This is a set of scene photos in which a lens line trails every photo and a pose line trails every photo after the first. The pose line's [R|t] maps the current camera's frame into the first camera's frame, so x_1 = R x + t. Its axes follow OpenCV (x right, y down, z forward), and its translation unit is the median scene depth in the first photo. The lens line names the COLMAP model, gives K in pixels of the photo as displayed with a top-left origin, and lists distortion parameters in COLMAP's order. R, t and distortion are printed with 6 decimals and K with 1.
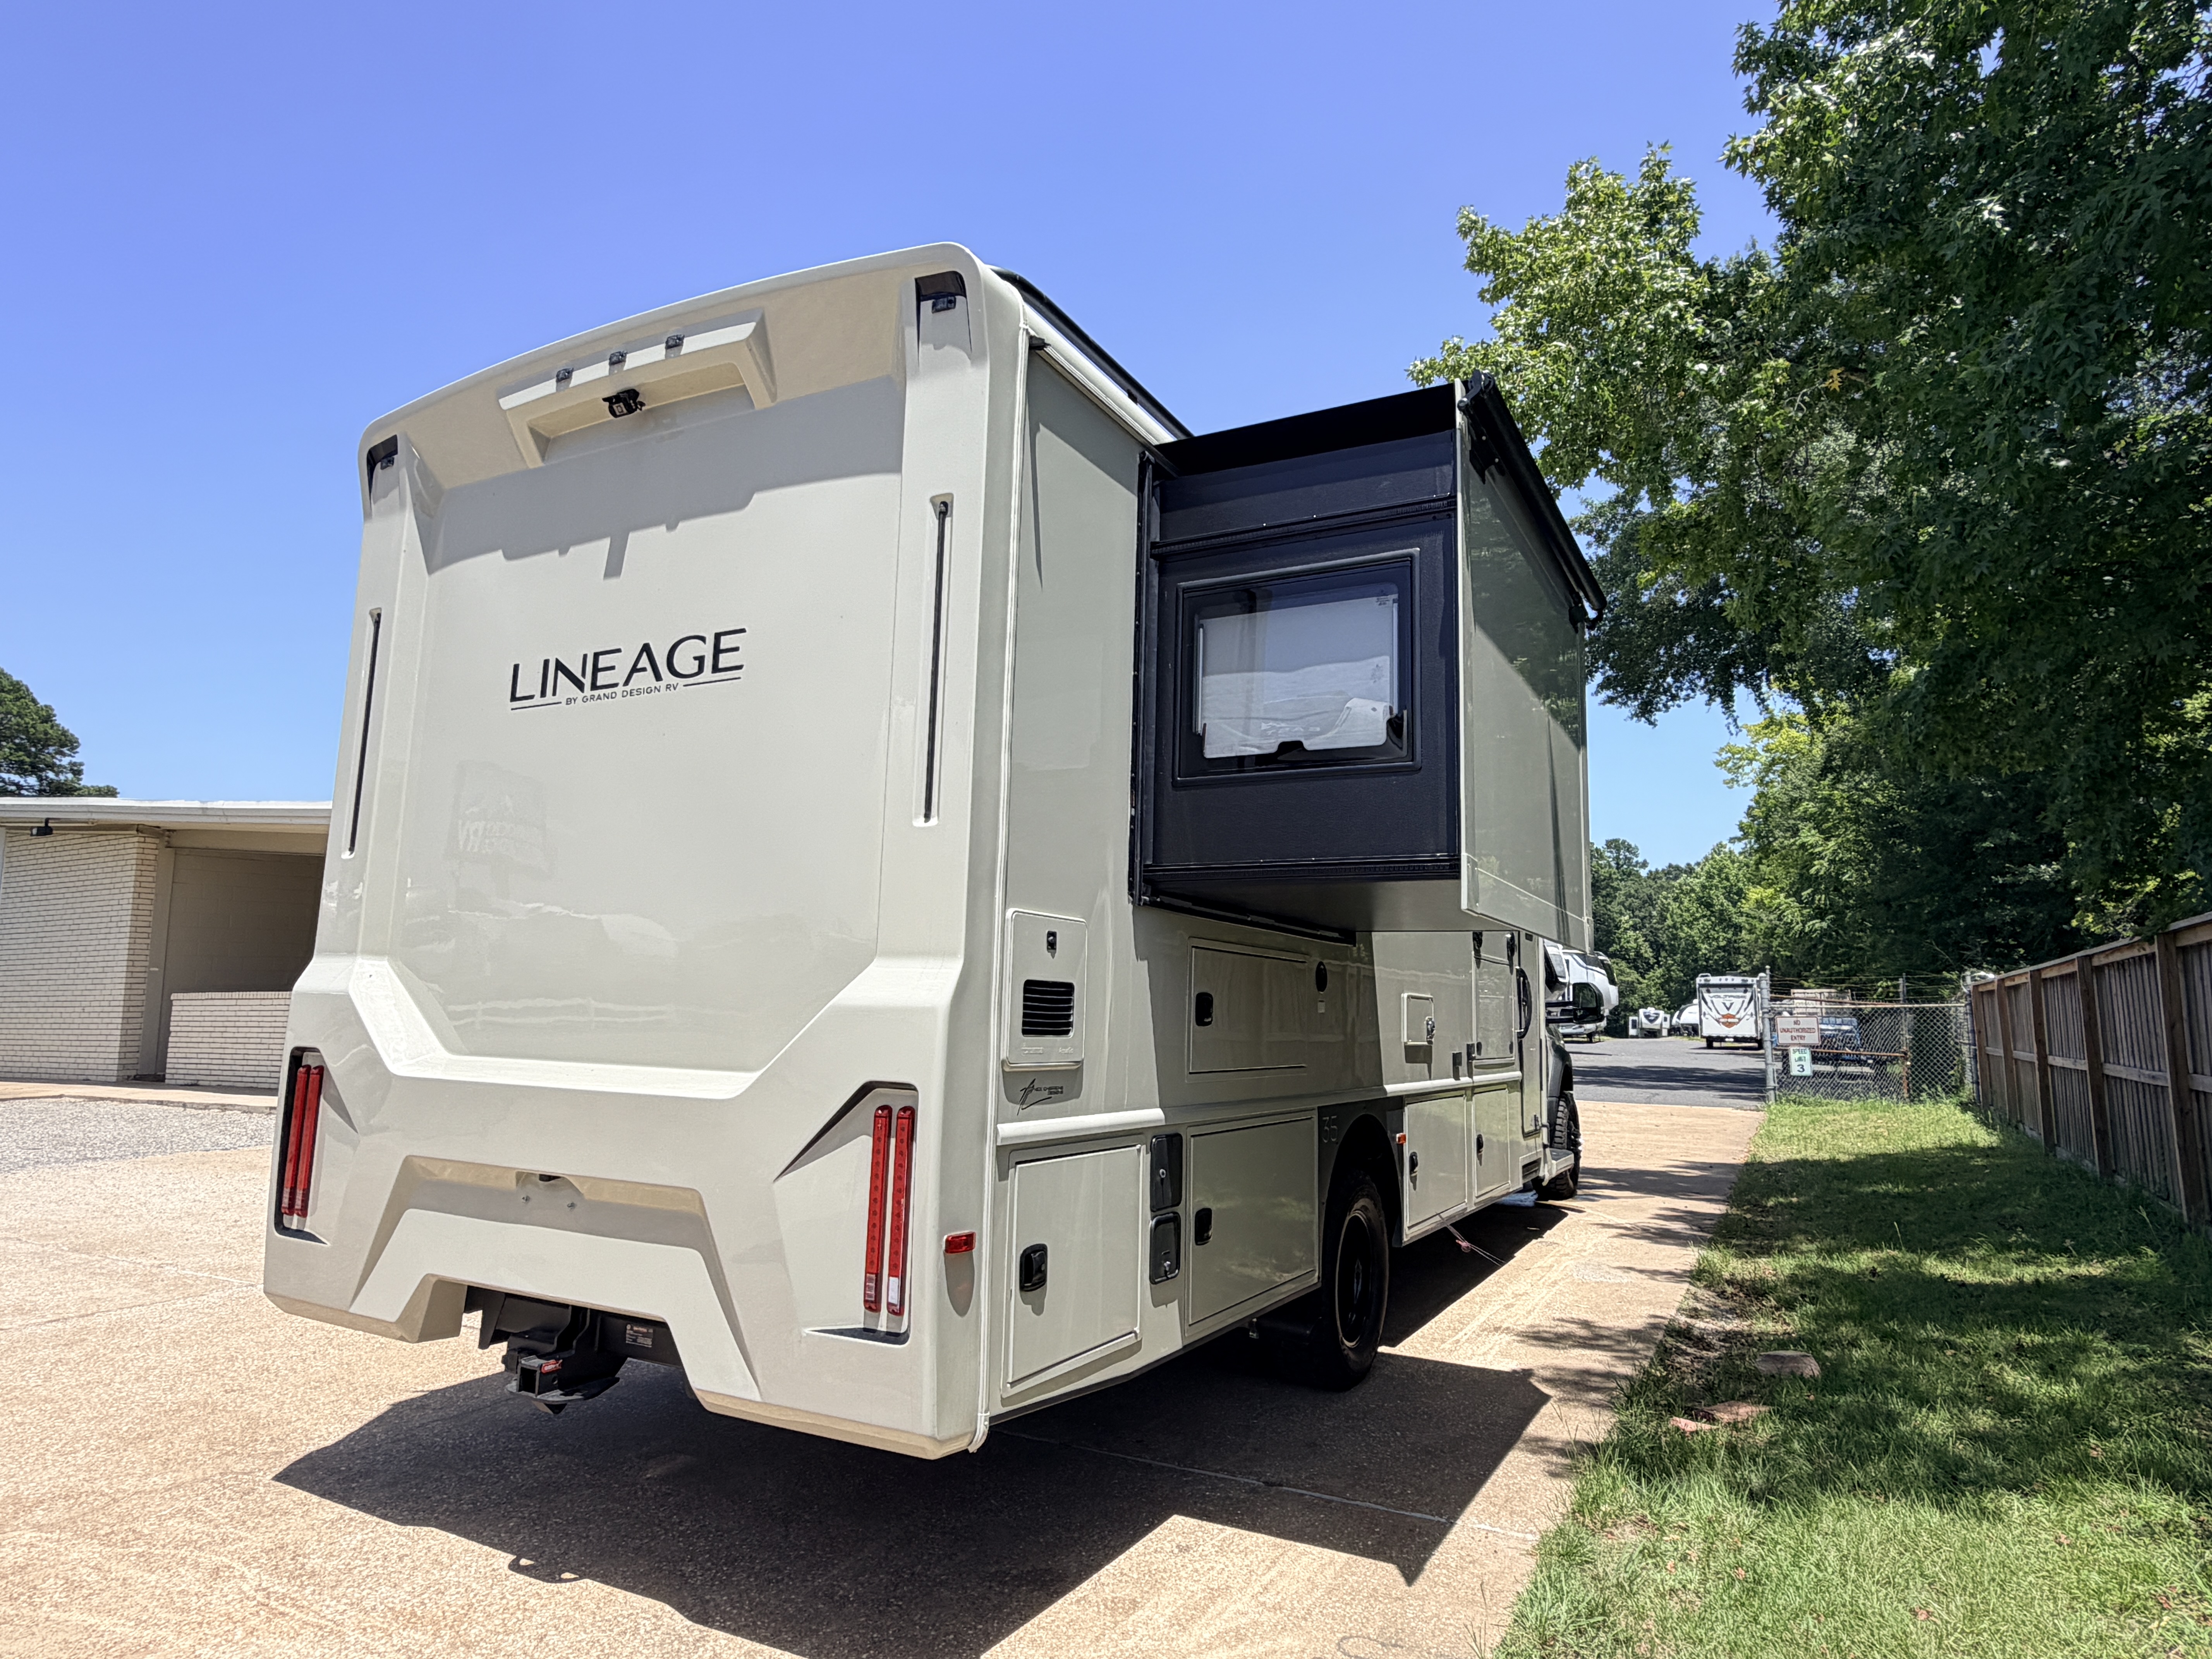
lens RADIAL K [[1307.9, 0, 1099.9], [0, 1307.9, 823.7], [0, 0, 1]] dist [-0.000687, 0.000944]
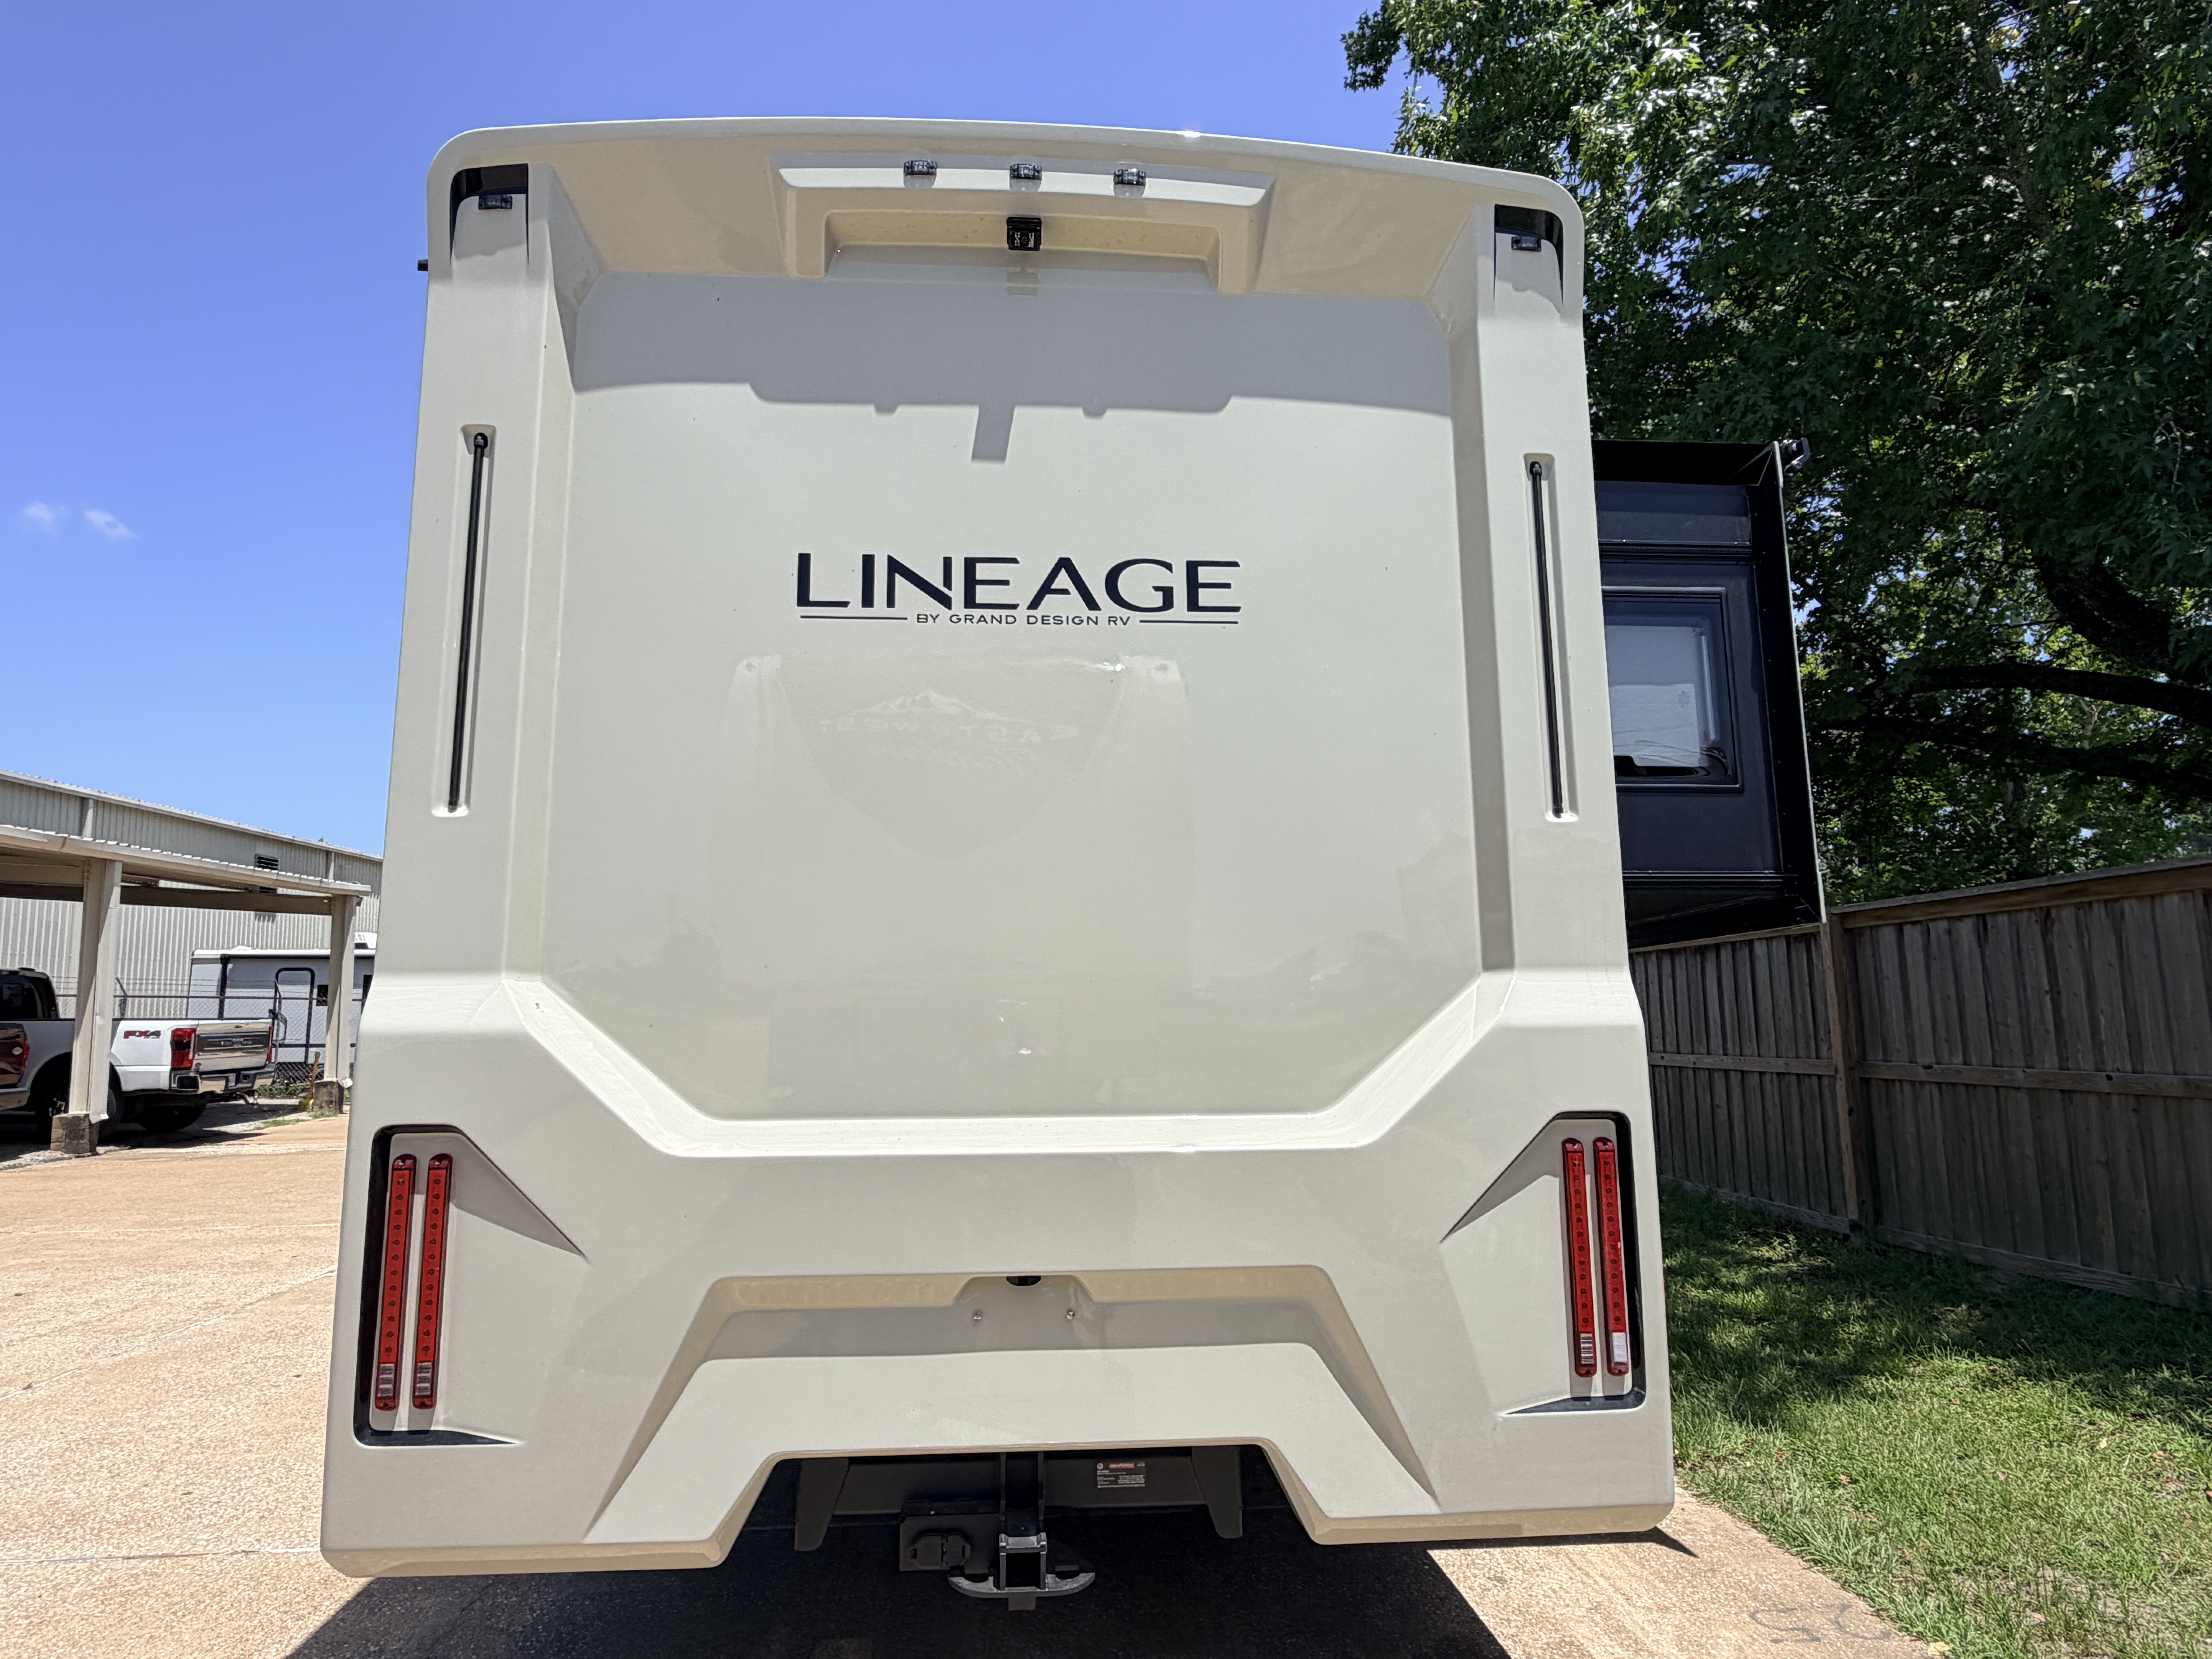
lens RADIAL K [[1309.0, 0, 1087.9], [0, 1309.0, 830.7], [0, 0, 1]] dist [-0.000619, -0.001484]
pose [[0.840783, 0.052277, 0.538843, -0.741406], [-0.049711, 0.998577, -0.019313, 0.034377], [-0.539086, -0.010548, 0.842185, 0.353988]]
